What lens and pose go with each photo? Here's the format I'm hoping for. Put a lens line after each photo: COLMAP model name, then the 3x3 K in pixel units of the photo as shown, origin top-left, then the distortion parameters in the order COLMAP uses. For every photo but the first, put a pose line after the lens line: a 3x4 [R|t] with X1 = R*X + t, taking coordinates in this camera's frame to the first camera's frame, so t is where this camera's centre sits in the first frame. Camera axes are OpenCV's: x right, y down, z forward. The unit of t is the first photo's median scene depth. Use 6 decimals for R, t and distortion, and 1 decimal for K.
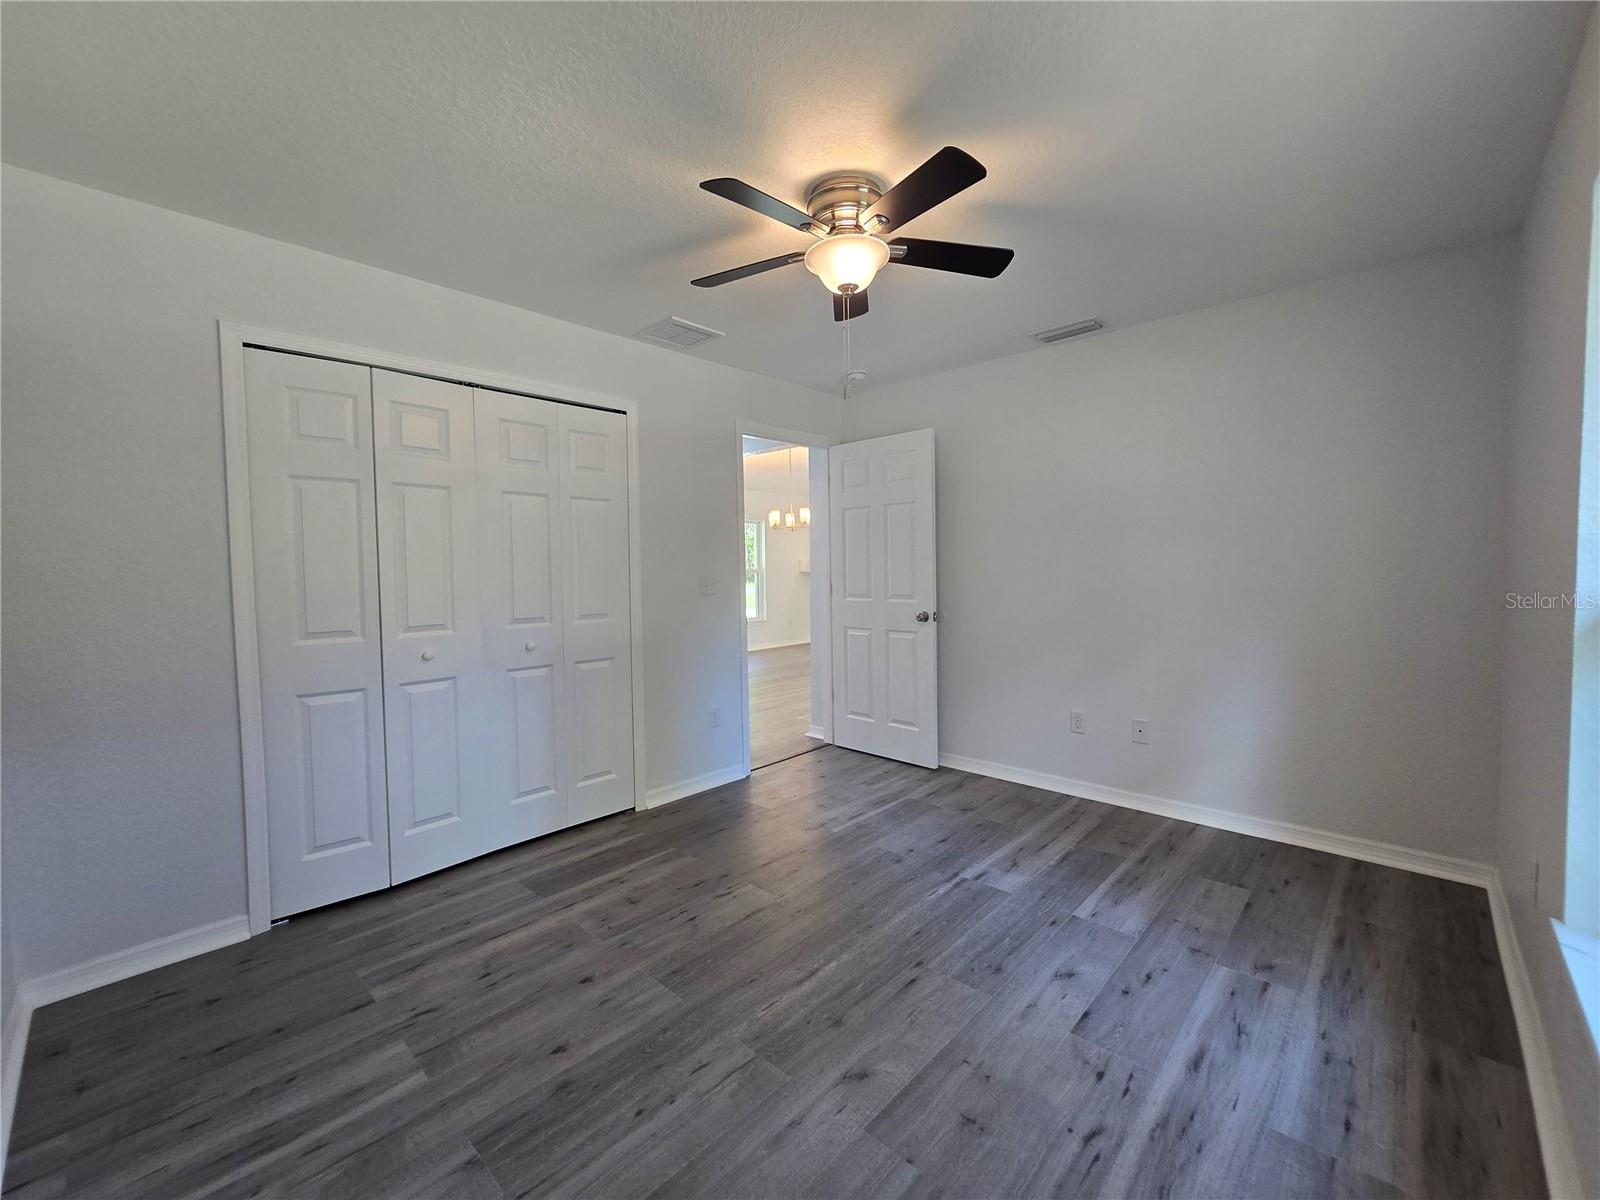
lens RADIAL K [[658.2, 0, 802.6], [0, 658.2, 593.9], [0, 0, 1]] dist [-0.003400, 0.000422]
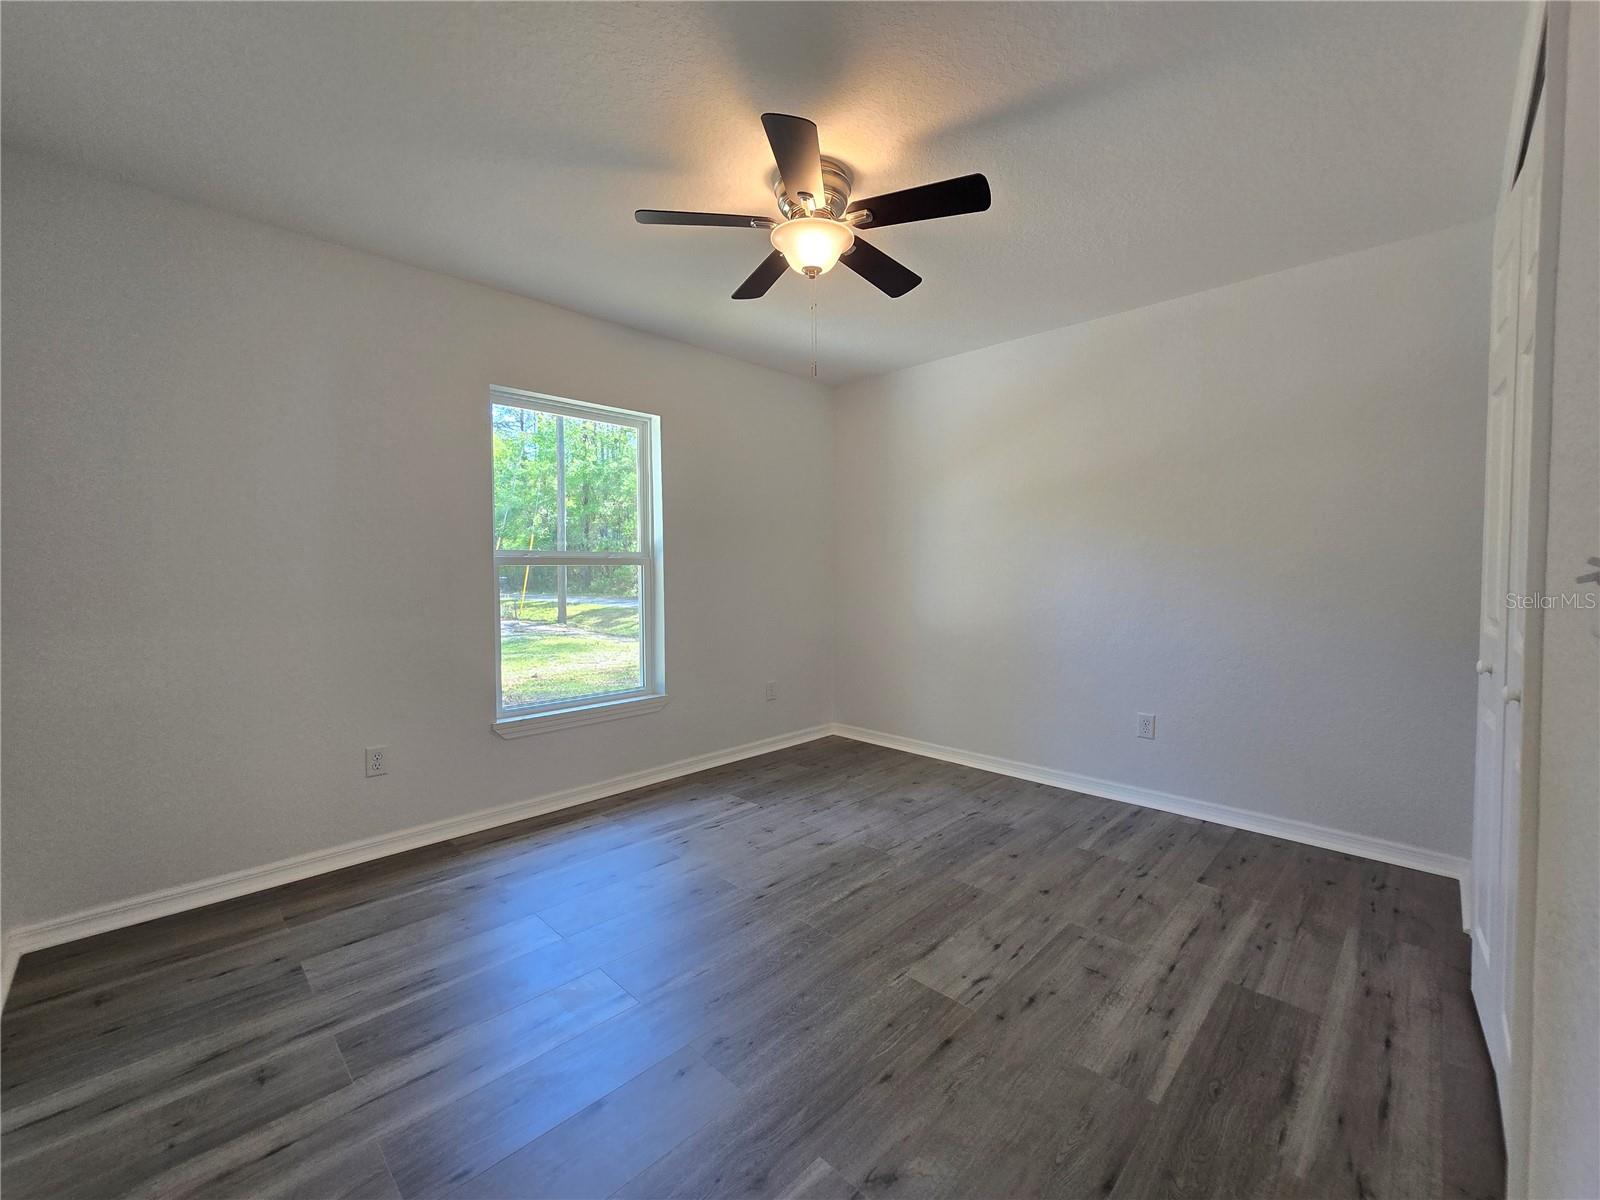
lens RADIAL K [[658.2, 0, 802.6], [0, 658.2, 593.9], [0, 0, 1]] dist [-0.003400, 0.000422]
pose [[-0.999565, 0.016759, 0.024264, 0.067667], [0.018537, 0.997010, 0.075015, -0.042710], [-0.022935, 0.075433, -0.996887, 2.109365]]
